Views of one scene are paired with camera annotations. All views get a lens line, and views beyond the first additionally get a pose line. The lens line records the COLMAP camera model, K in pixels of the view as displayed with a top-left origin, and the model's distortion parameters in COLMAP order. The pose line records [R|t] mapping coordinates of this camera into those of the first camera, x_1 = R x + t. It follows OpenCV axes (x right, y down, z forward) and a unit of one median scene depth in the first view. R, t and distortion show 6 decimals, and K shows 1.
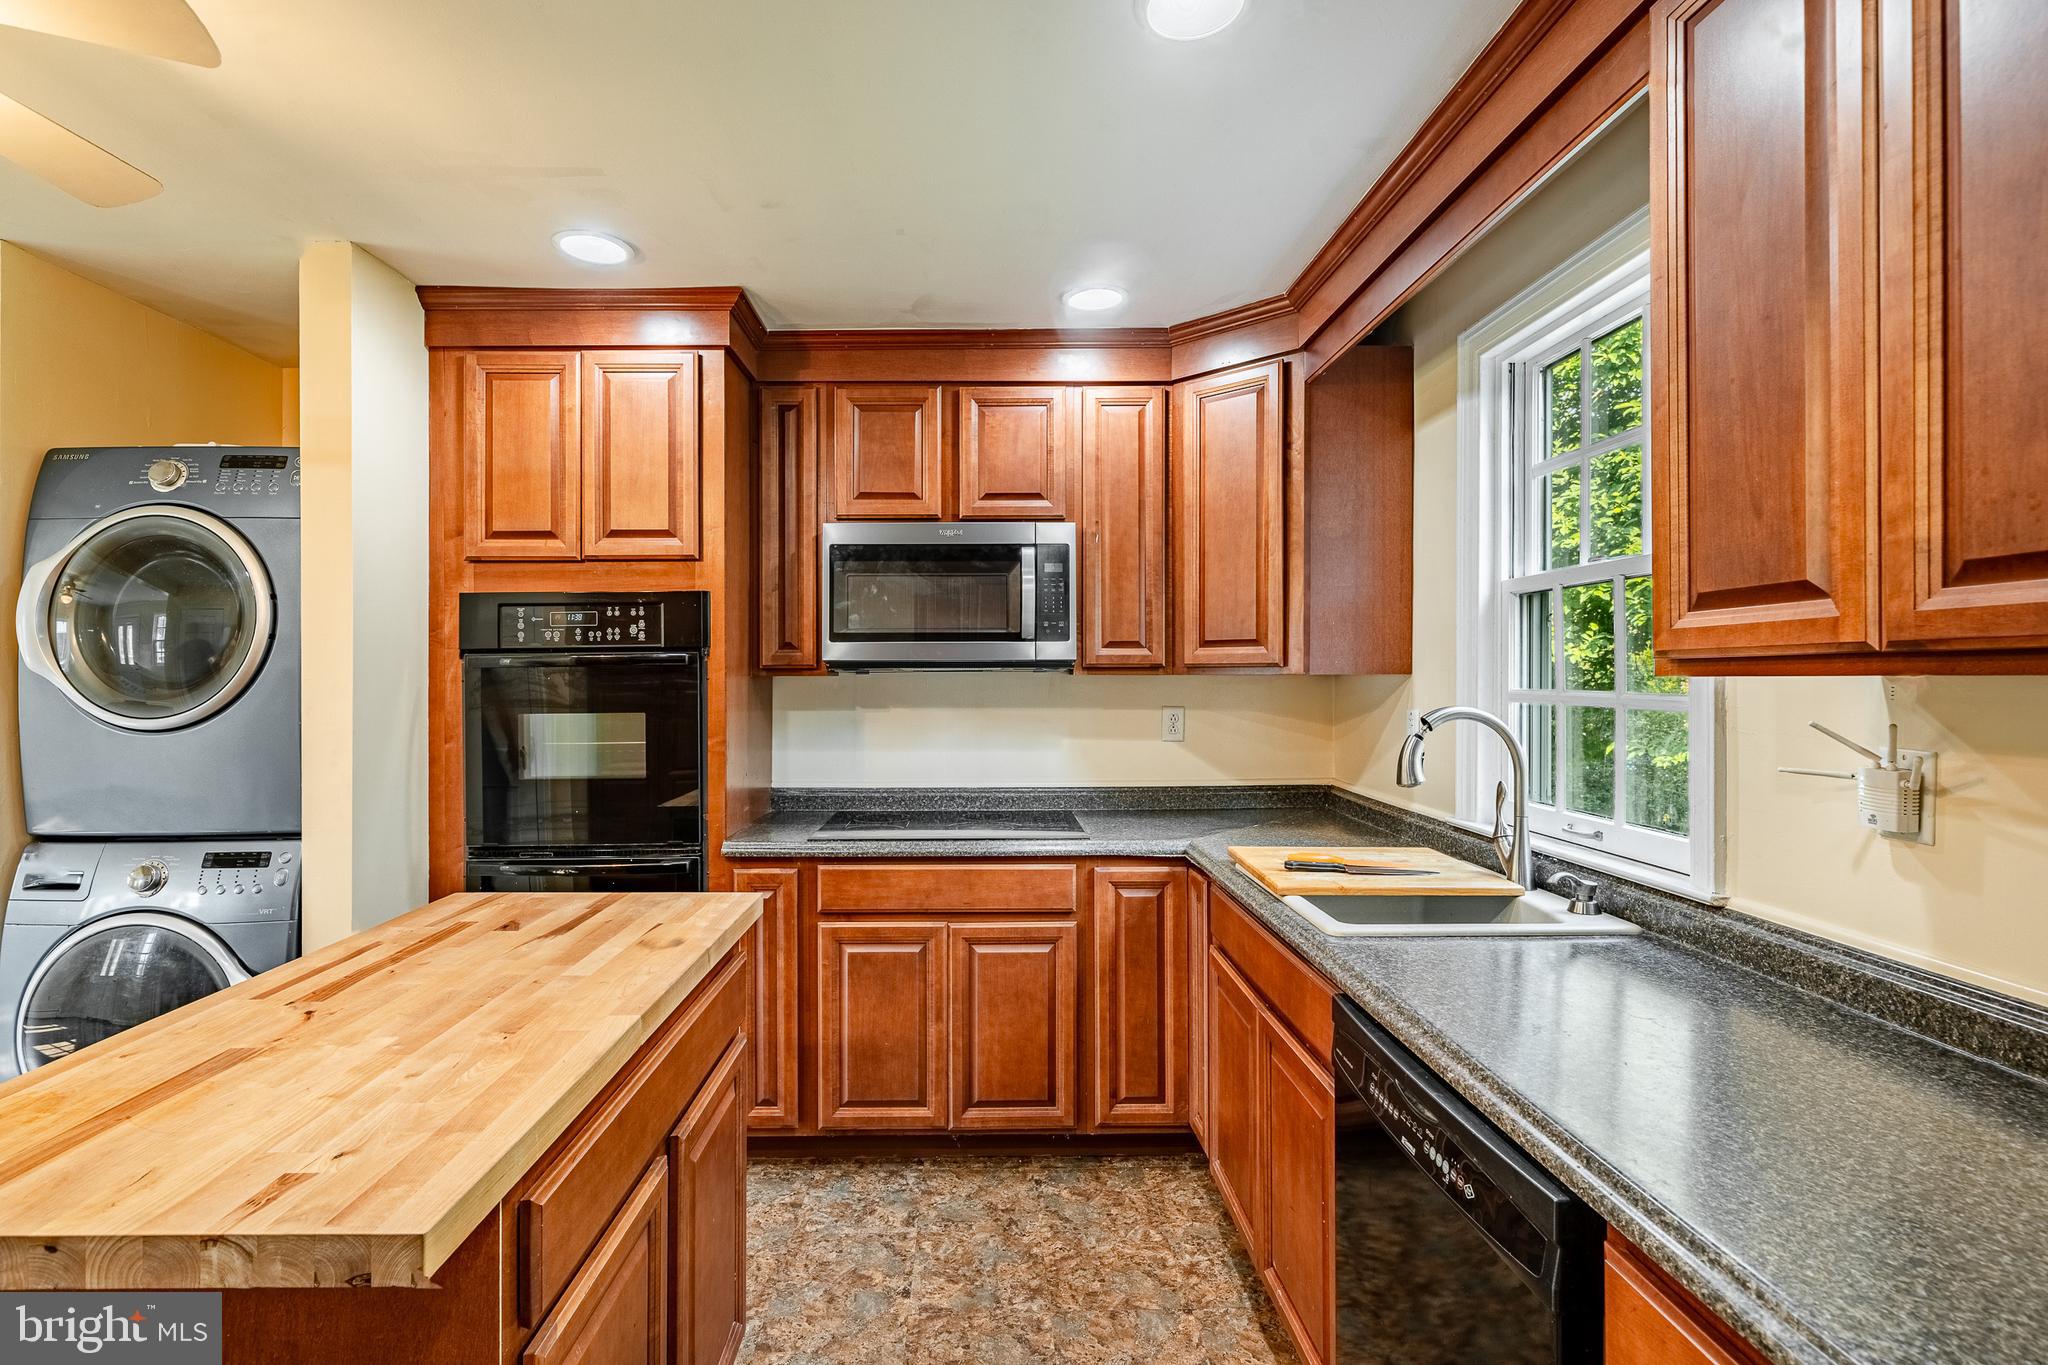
lens RADIAL K [[959.6, 0, 1035.8], [0, 959.6, 672.5], [0, 0, 1]] dist [0.000156, 0.000562]
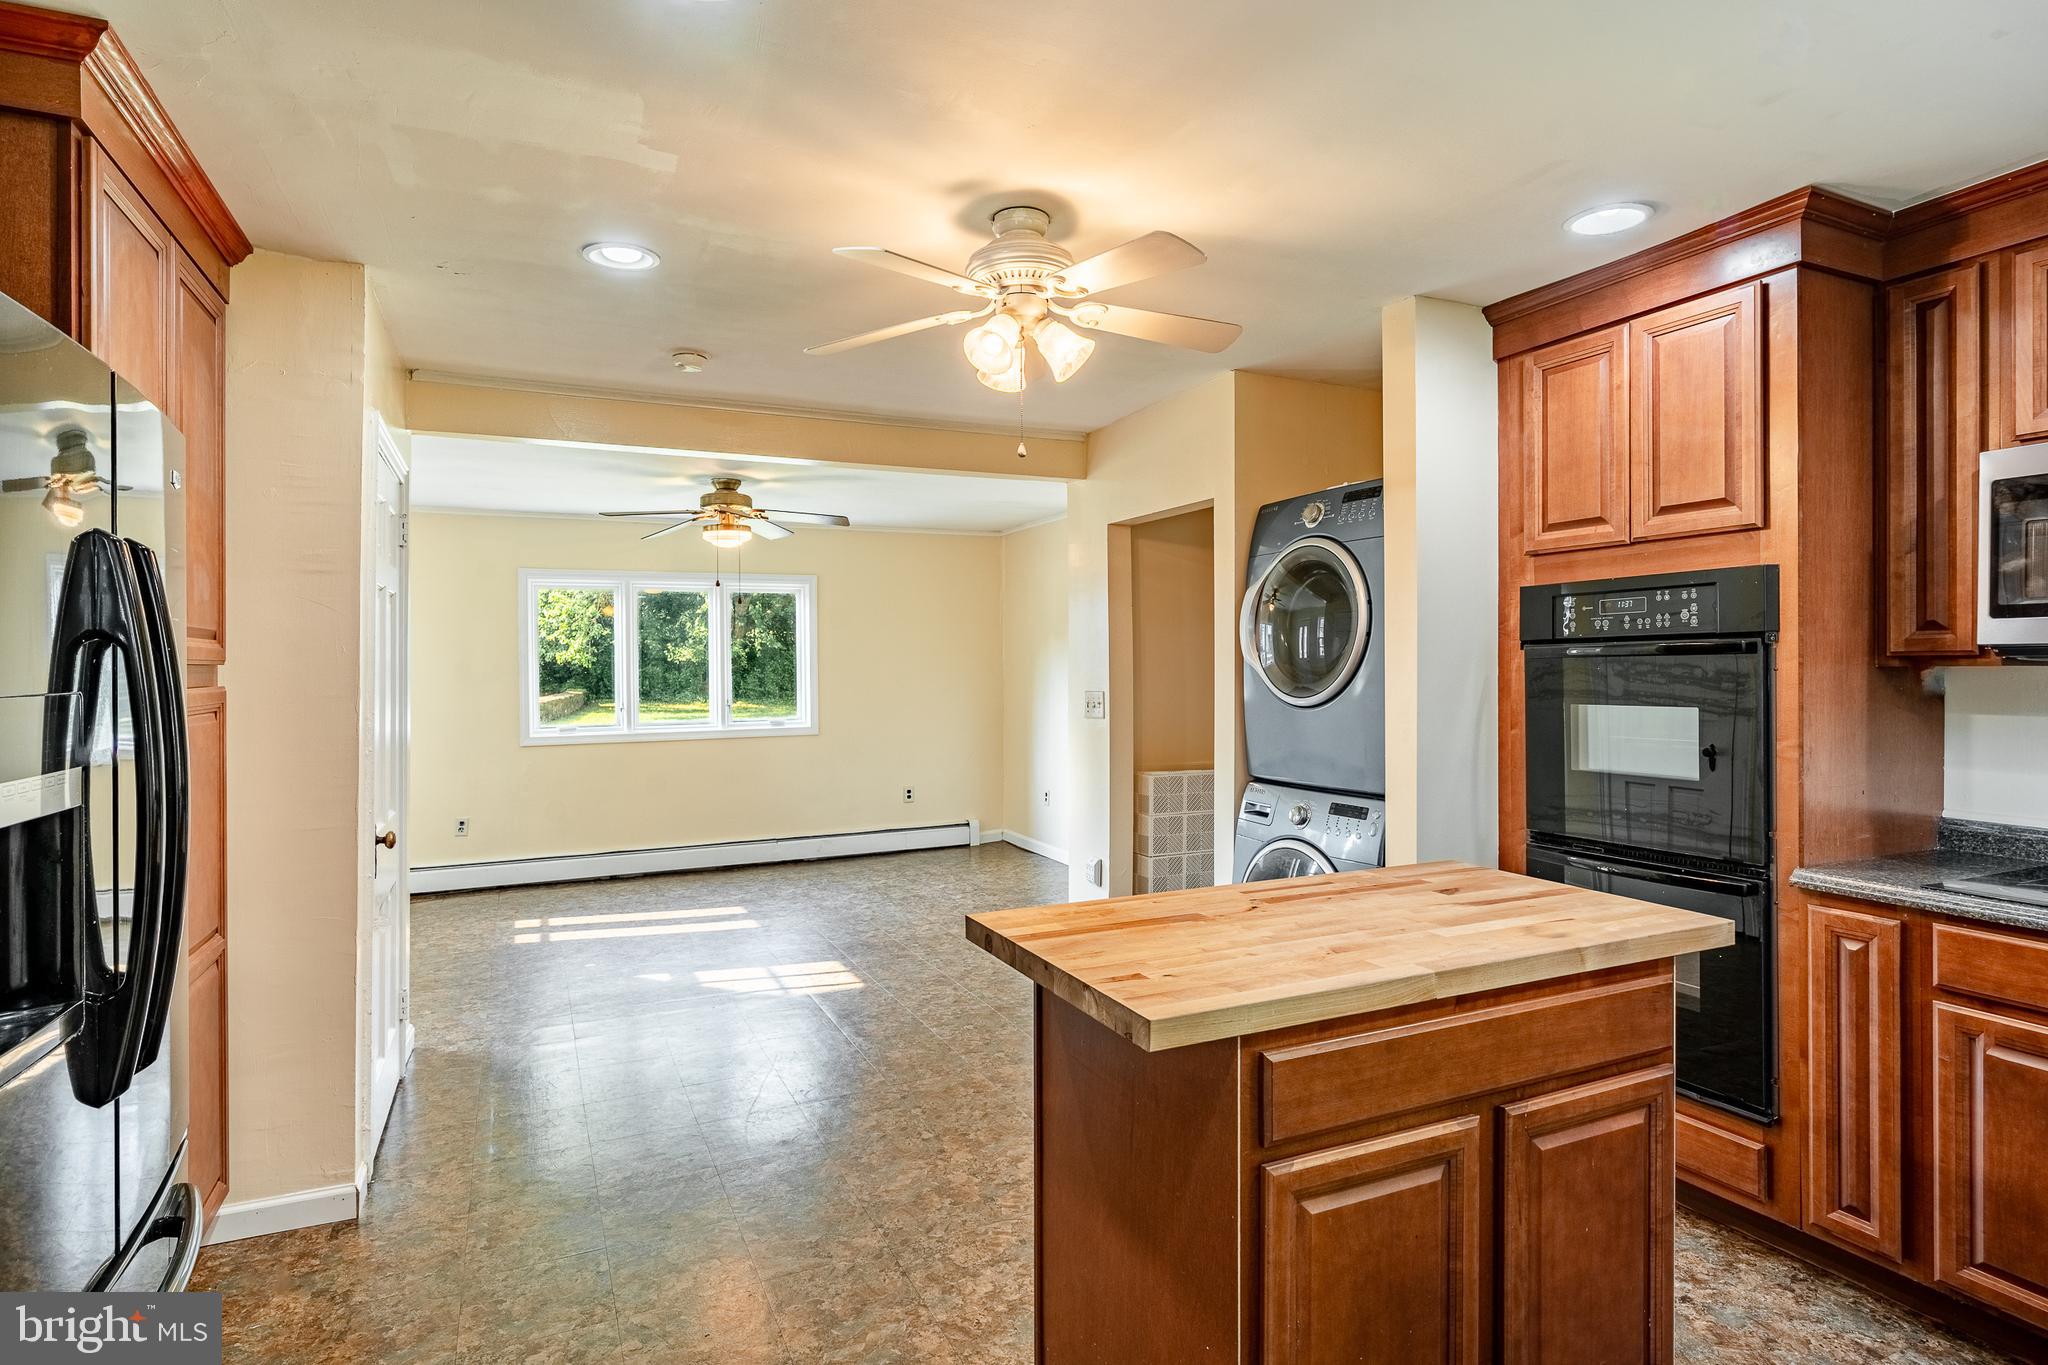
lens RADIAL K [[1078.9, 0, 1025.6], [0, 1078.9, 661.9], [0, 0, 1]] dist [0.001473, 0.000994]
pose [[0.408203, -0.002250, -0.912888, 0.252472], [0.003927, 0.999992, -0.000709, -0.002099], [0.912883, -0.003295, 0.408209, 0.023844]]
